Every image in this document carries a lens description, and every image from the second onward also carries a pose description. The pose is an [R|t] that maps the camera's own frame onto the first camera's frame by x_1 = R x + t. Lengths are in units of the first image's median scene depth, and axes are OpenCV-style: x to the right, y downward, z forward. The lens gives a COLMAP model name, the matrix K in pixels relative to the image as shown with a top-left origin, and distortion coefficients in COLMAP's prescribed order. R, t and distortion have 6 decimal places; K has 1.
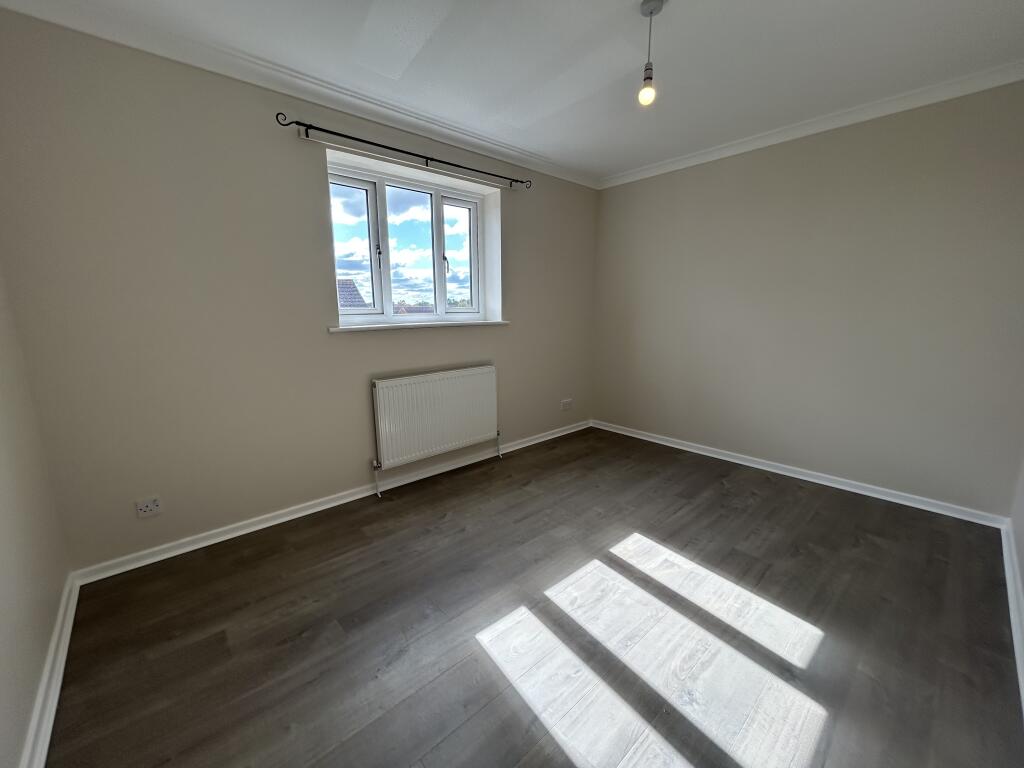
lens RADIAL K [[414.4, 0, 512.0], [0, 414.4, 384.0], [0, 0, 1]] dist [0.002872, 0.000299]
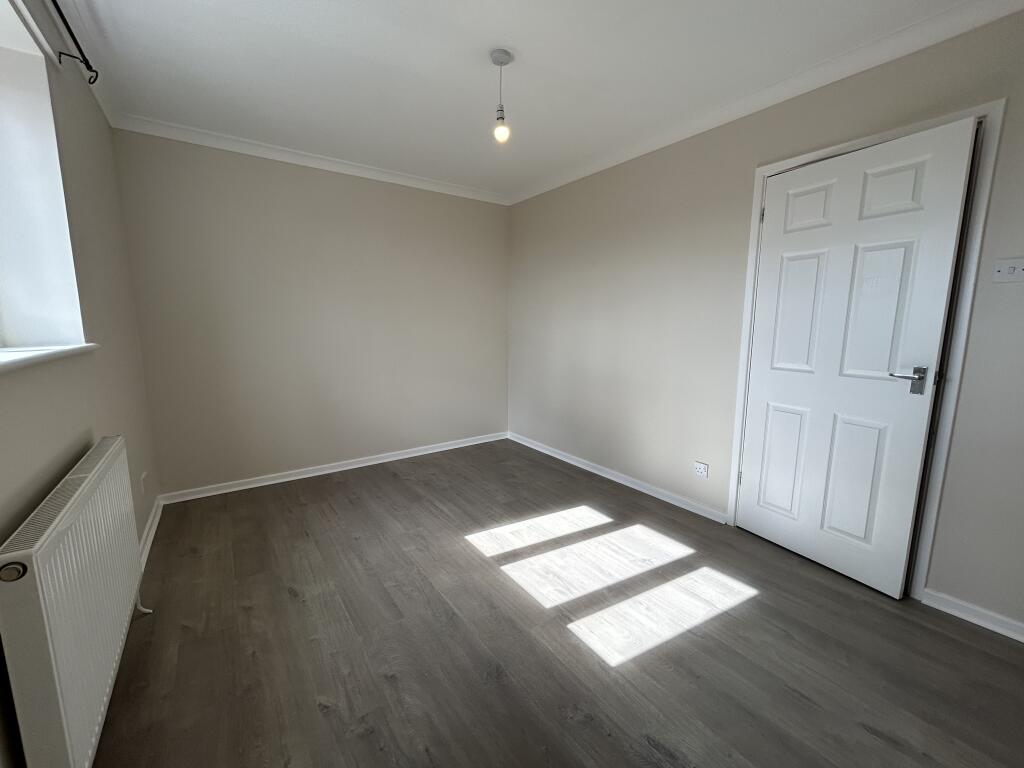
lens RADIAL K [[414.4, 0, 512.0], [0, 414.4, 384.0], [0, 0, 1]] dist [0.002872, 0.000299]
pose [[0.118851, -0.140851, 0.982871, -0.644767], [0.175015, 0.977360, 0.118898, -0.114513], [-0.977366, 0.157886, 0.140811, 0.677725]]
